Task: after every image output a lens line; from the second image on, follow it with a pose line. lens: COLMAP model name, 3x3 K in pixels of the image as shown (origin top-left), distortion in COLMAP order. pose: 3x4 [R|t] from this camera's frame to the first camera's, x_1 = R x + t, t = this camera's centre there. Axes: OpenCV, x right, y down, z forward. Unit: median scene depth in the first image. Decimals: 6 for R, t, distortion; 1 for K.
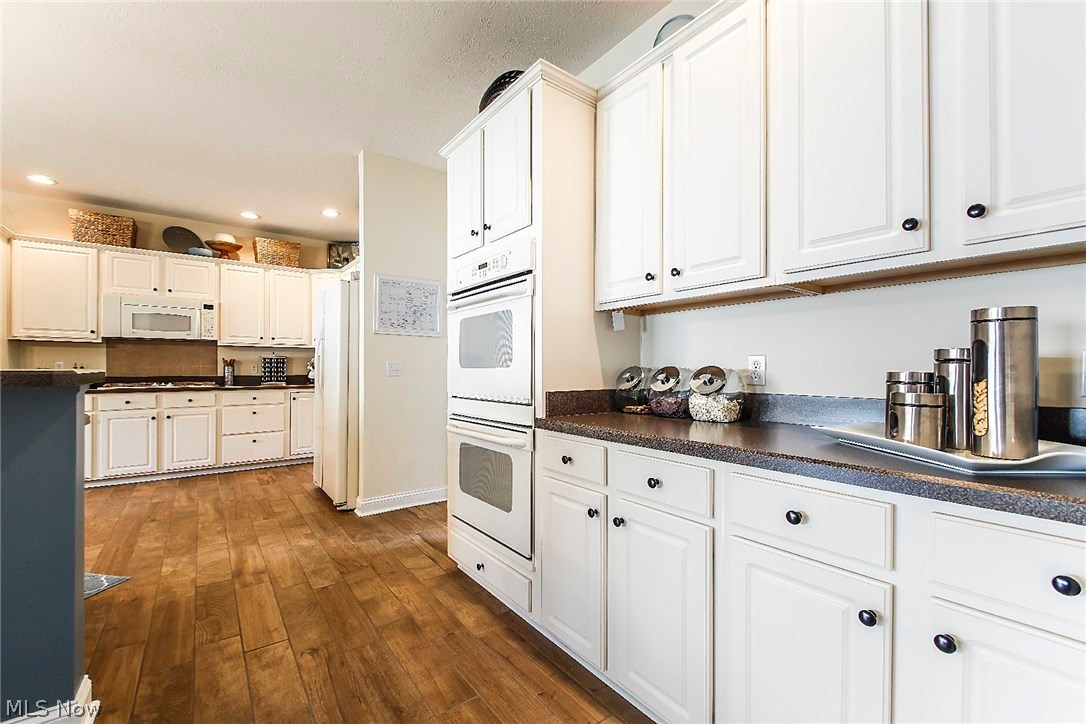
lens RADIAL K [[452.3, 0, 543.2], [0, 452.3, 365.0], [0, 0, 1]] dist [0.008207, 0.000015]
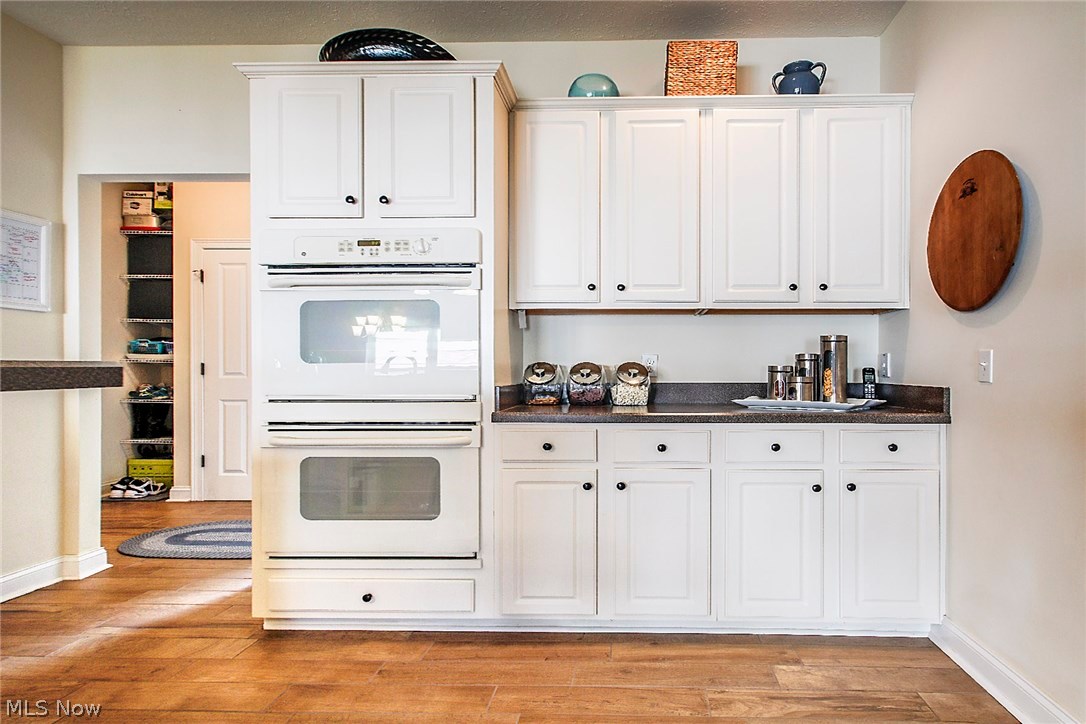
lens RADIAL K [[555.8, 0, 543.0], [0, 555.8, 362.0], [0, 0, 1]] dist [0.001052, -0.000303]
pose [[0.719923, 0.005995, 0.694028, -0.748820], [-0.005849, 0.999980, -0.002570, 0.005866], [-0.694029, -0.002209, 0.719943, 0.029203]]
